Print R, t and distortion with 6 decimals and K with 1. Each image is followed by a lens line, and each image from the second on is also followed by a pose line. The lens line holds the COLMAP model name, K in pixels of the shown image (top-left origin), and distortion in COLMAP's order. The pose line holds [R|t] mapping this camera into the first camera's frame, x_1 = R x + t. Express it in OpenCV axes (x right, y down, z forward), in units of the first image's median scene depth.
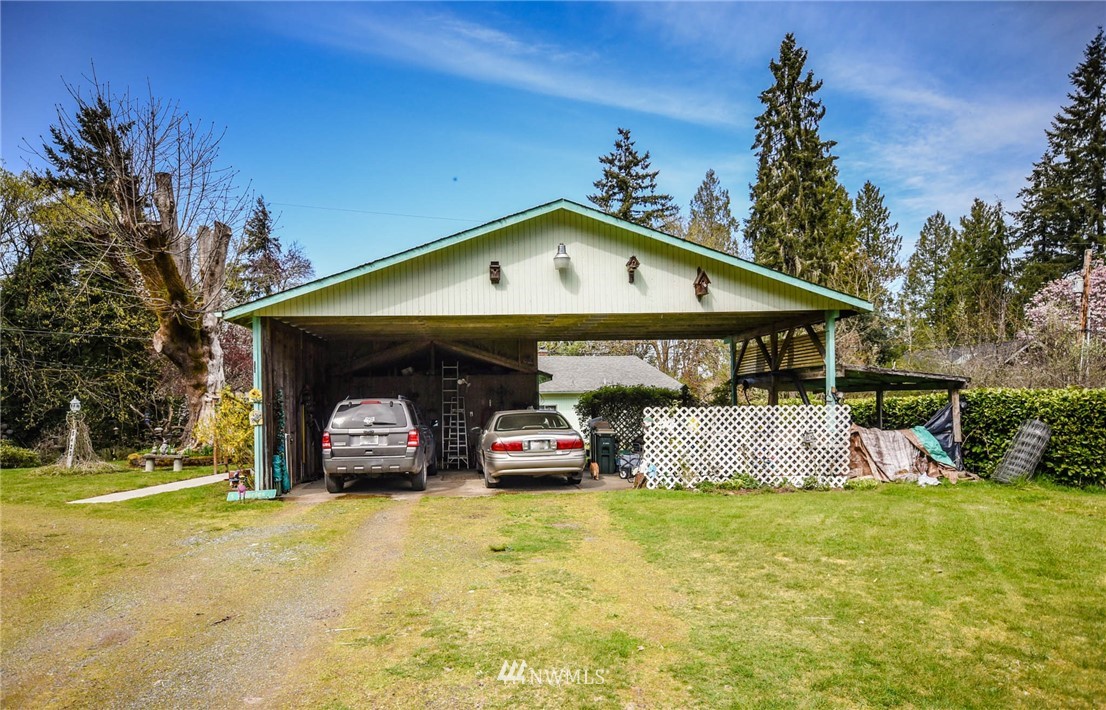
lens RADIAL K [[609.8, 0, 552.0], [0, 609.8, 407.1], [0, 0, 1]] dist [0.018369, -0.000192]
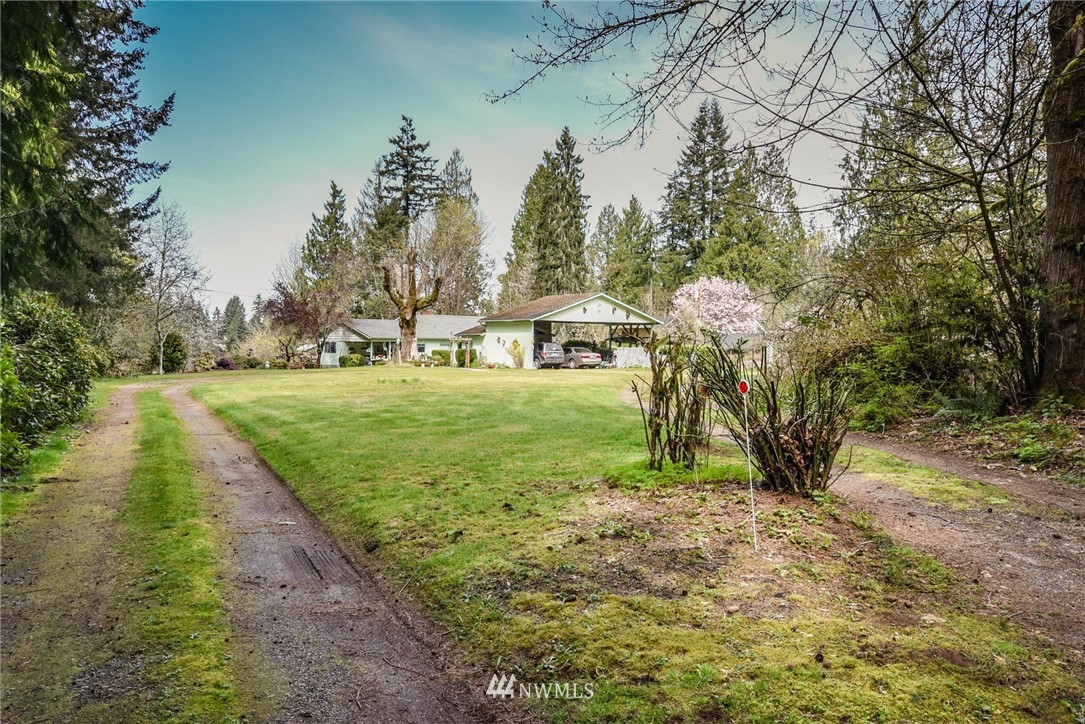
lens RADIAL K [[622.3, 0, 542.5], [0, 622.3, 362.0], [0, 0, 1]] dist [0.002860, 0.000312]
pose [[0.887557, 0.013969, 0.460486, -0.123200], [-0.023522, 0.999611, 0.015013, 0.002725], [-0.460097, -0.024157, 0.887540, -0.135152]]
